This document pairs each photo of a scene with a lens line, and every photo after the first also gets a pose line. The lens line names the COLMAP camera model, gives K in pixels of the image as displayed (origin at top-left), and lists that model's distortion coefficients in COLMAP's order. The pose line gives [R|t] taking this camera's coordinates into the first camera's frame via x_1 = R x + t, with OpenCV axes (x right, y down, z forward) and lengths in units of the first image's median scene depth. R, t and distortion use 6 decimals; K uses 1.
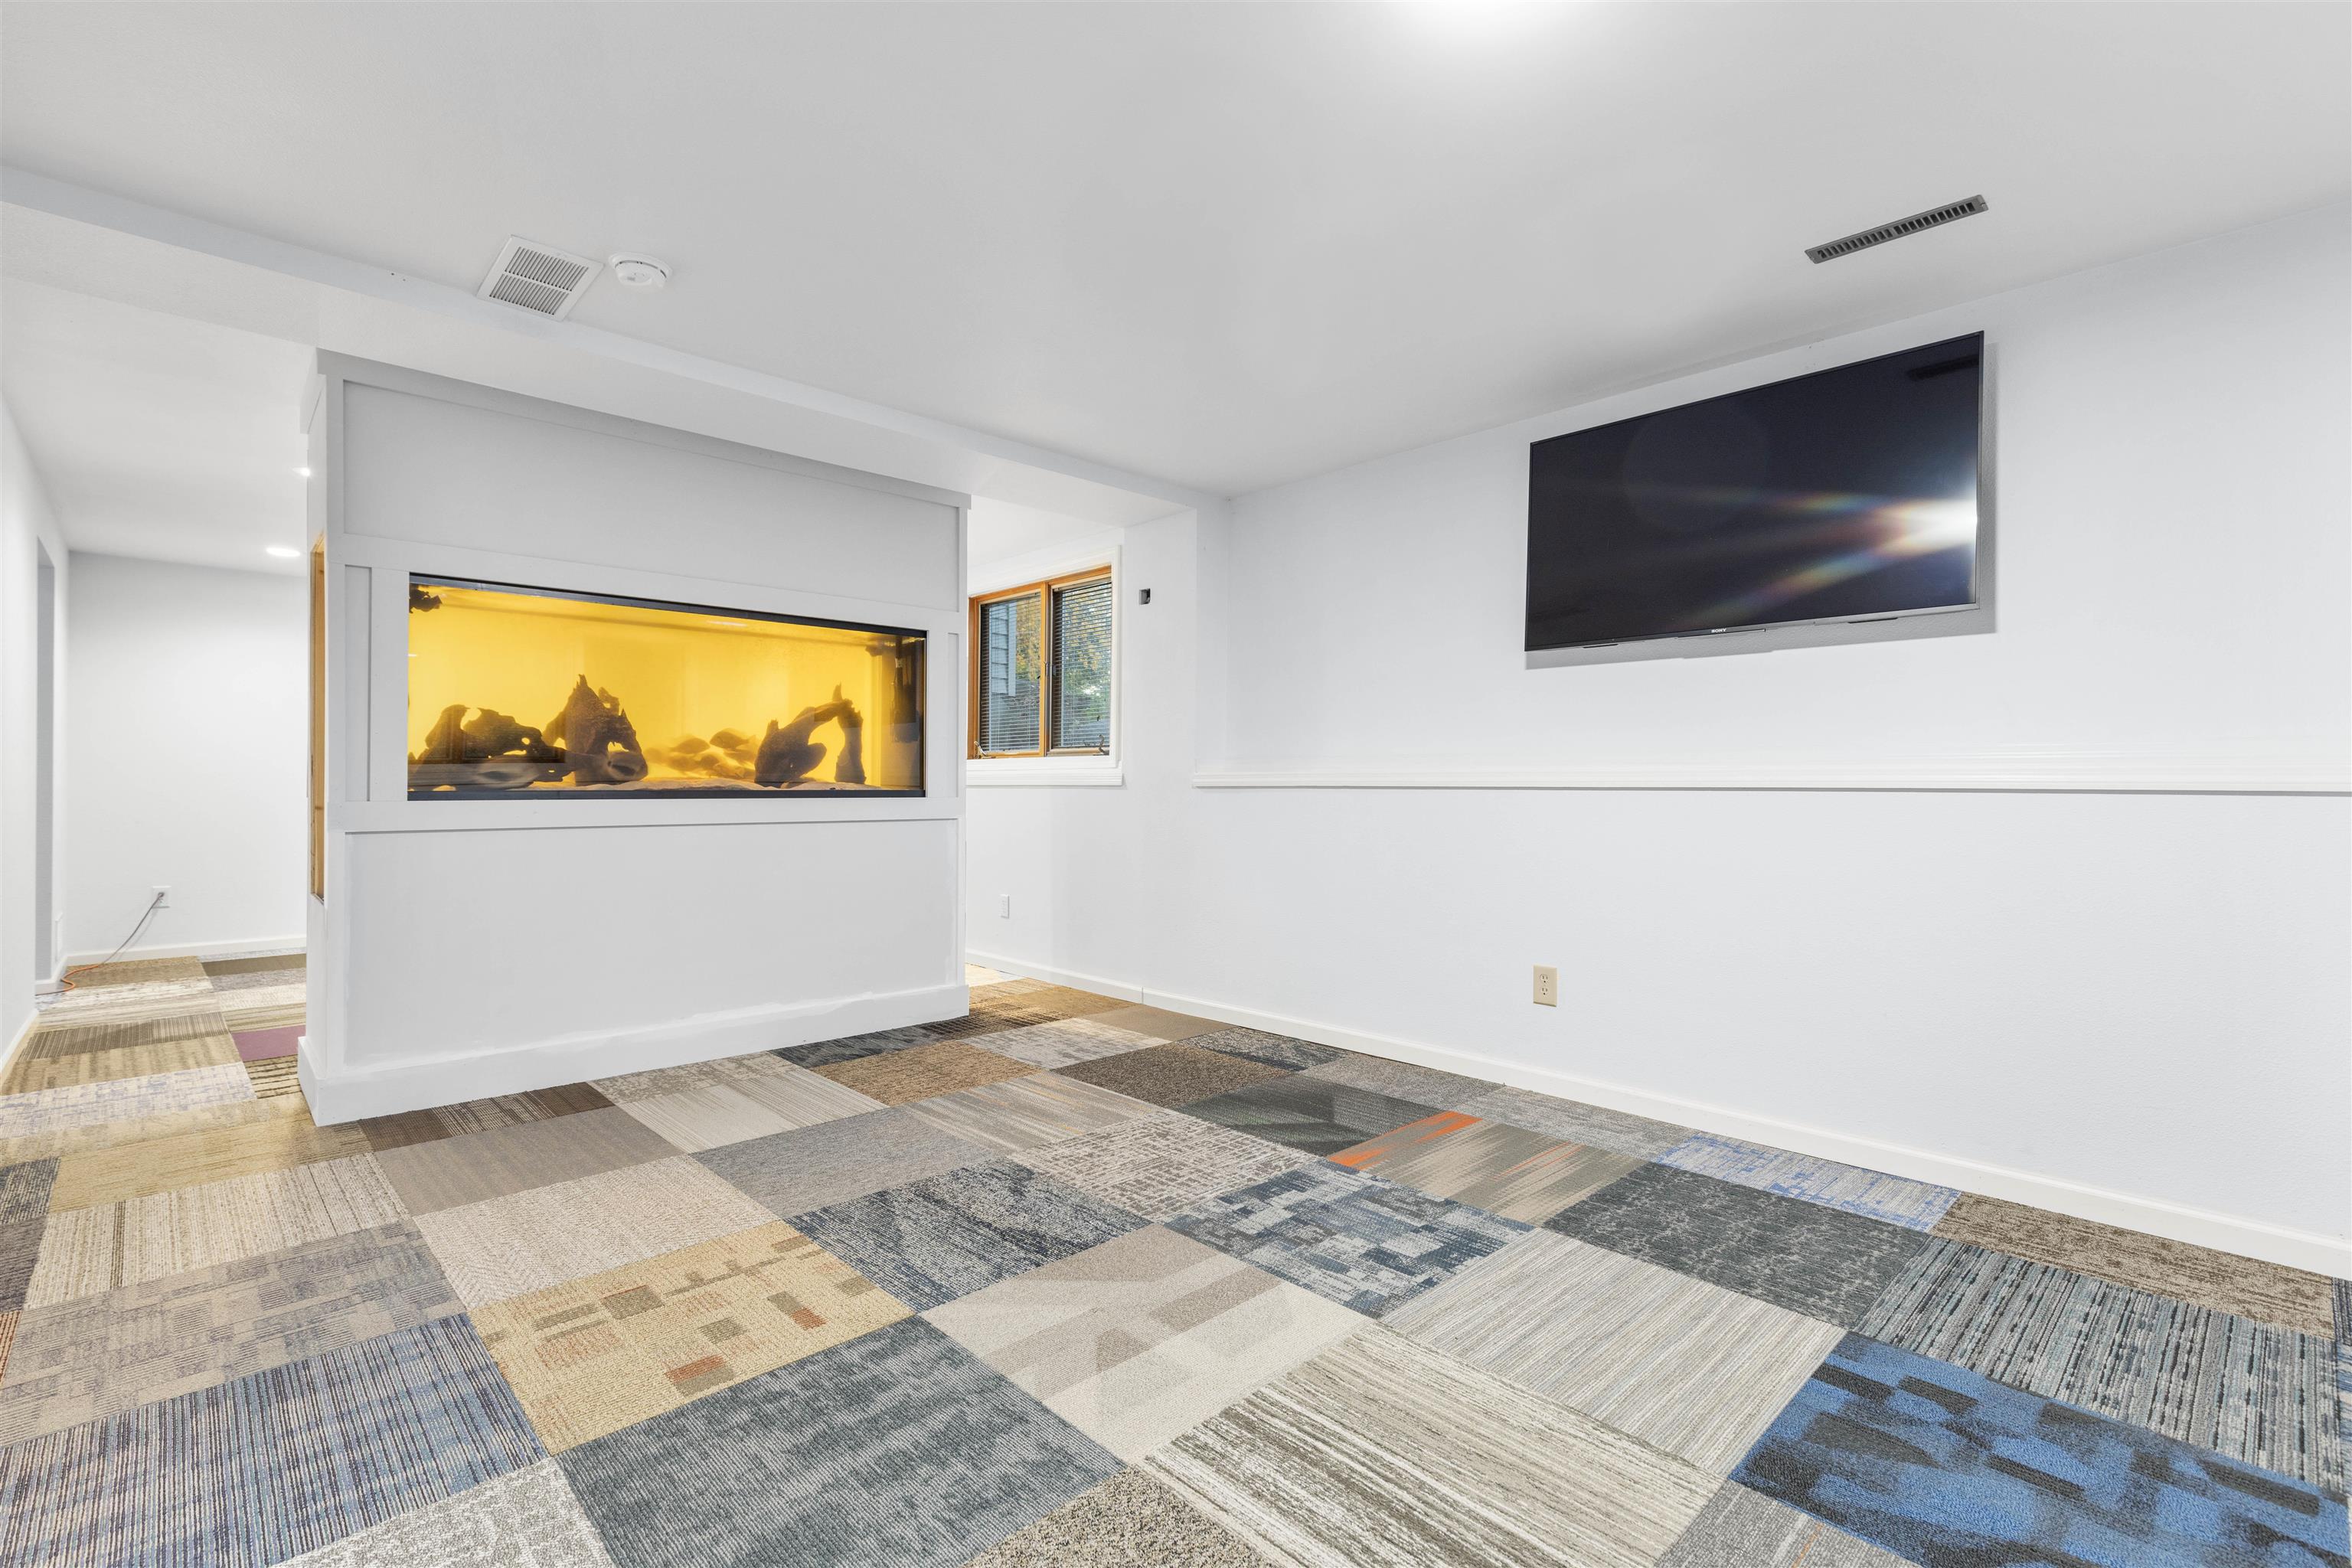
lens RADIAL K [[1064.9, 0, 1170.7], [0, 1064.9, 767.8], [0, 0, 1]] dist [0.008288, 0.000333]
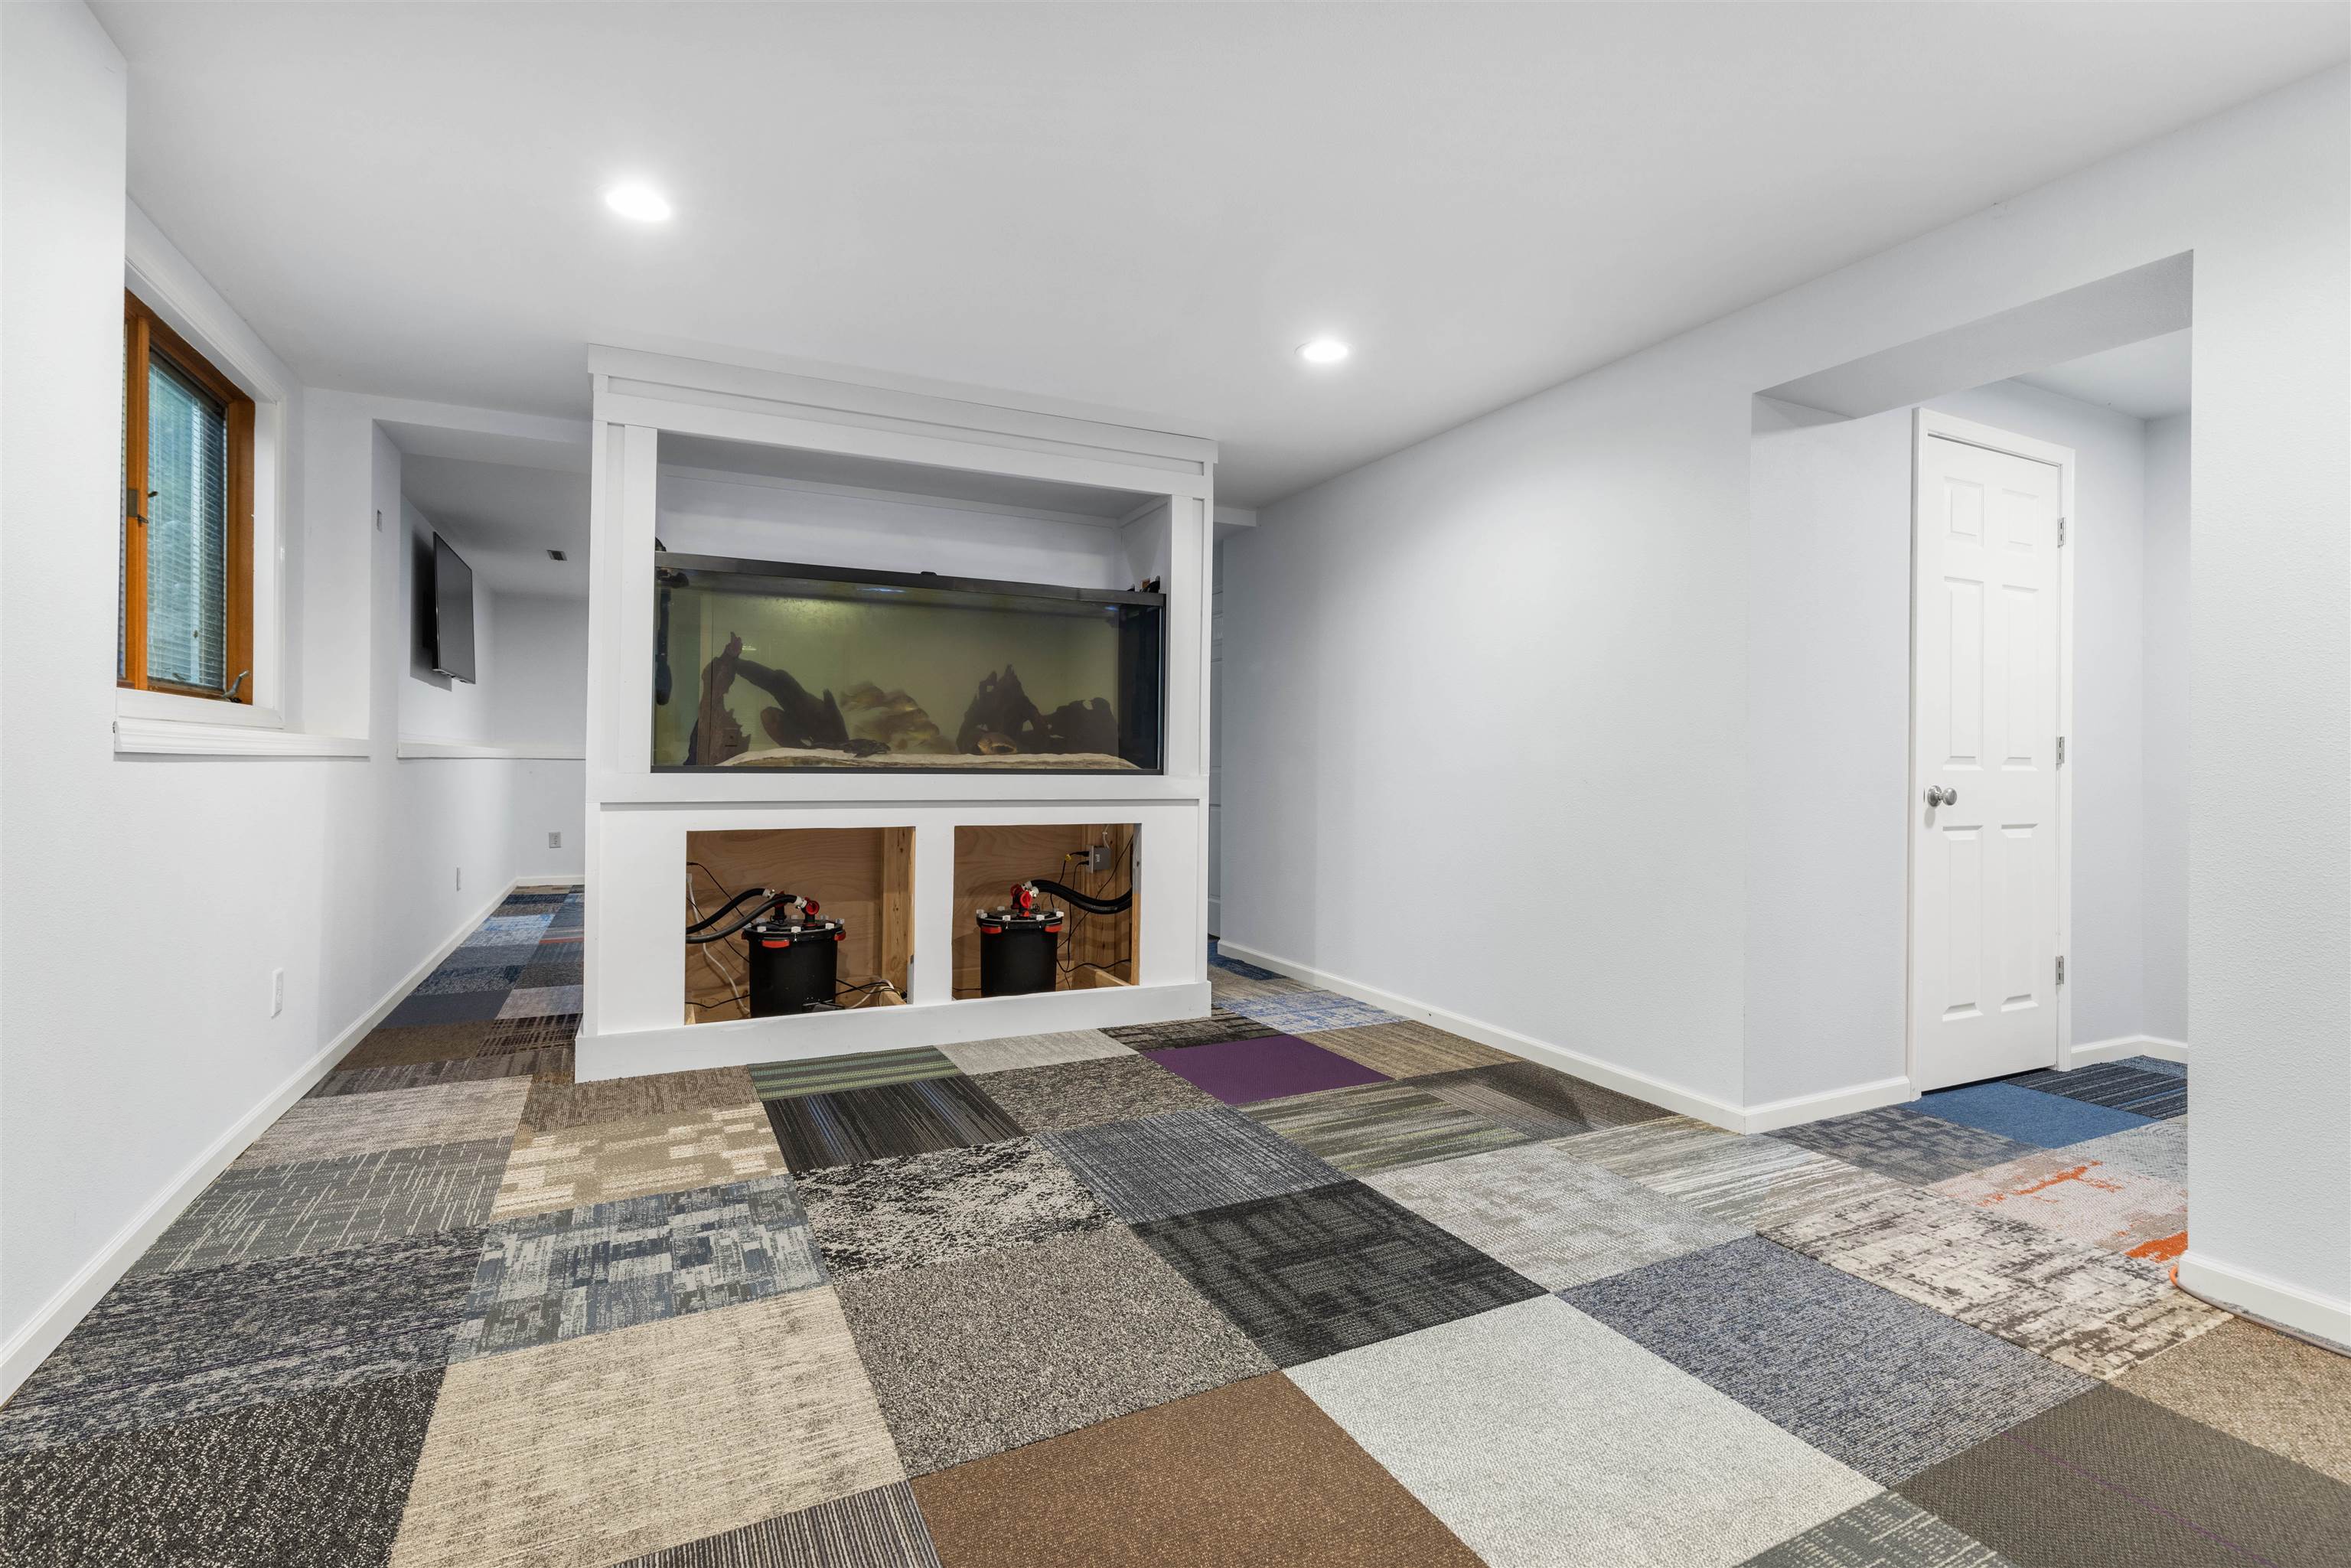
lens RADIAL K [[1064.4, 0, 1170.2], [0, 1064.4, 767.8], [0, 0, 1]] dist [0.008288, 0.000333]
pose [[-0.958201, -0.010126, 0.285917, -0.603023], [-0.013306, 0.999869, -0.009181, 0.028928], [-0.285787, -0.012601, -0.958210, 1.885396]]
